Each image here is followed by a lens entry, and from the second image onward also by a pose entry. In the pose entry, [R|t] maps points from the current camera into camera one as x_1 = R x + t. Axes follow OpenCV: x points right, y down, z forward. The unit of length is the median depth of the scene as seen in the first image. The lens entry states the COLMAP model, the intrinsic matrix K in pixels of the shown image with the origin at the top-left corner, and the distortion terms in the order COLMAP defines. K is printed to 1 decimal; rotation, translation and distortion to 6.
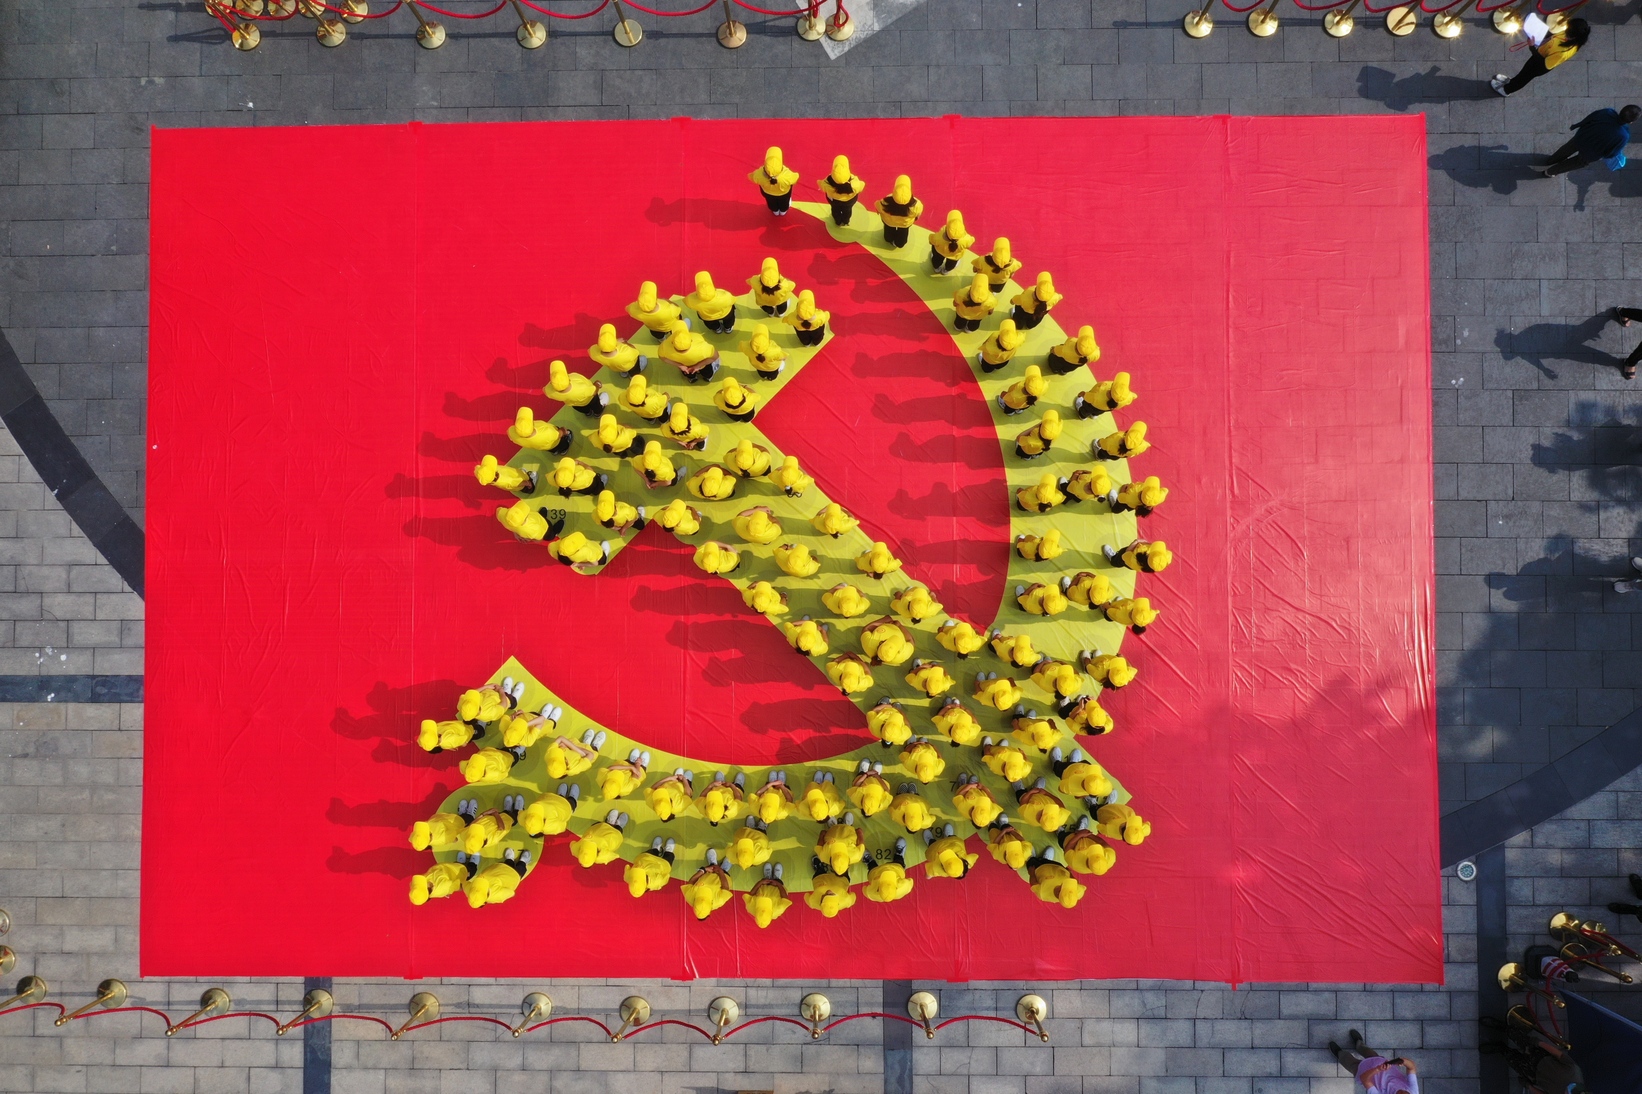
lens RADIAL K [[1319.2, 0, 821.2], [0, 1319.2, 549.9], [0, 0, 1]] dist [0.005958, -0.000644]
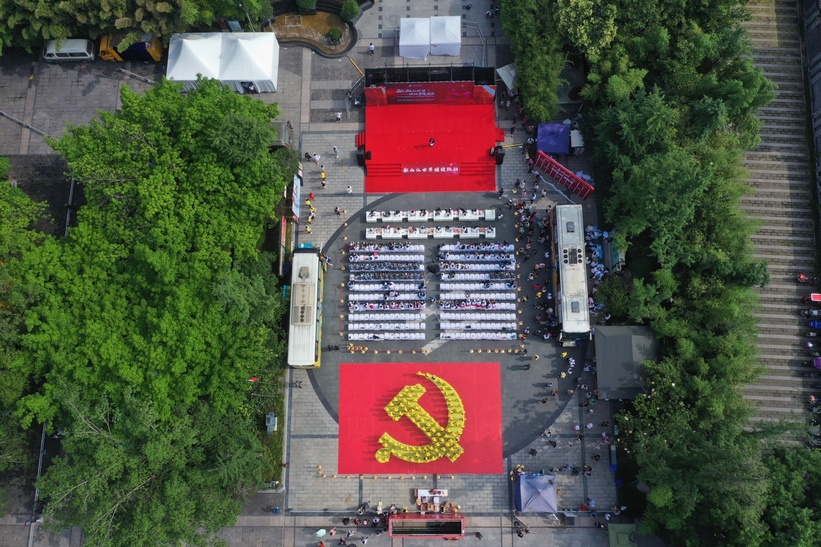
lens RADIAL K [[659.6, 0, 406.2], [0, 659.6, 273.7], [0, 0, 1]] dist [0.005958, -0.000644]
pose [[0.999990, 0.000927, 0.004292, -0.131428], [-0.000080, 0.981166, -0.193166, -0.088397], [-0.004390, 0.193163, 0.981157, -3.131703]]
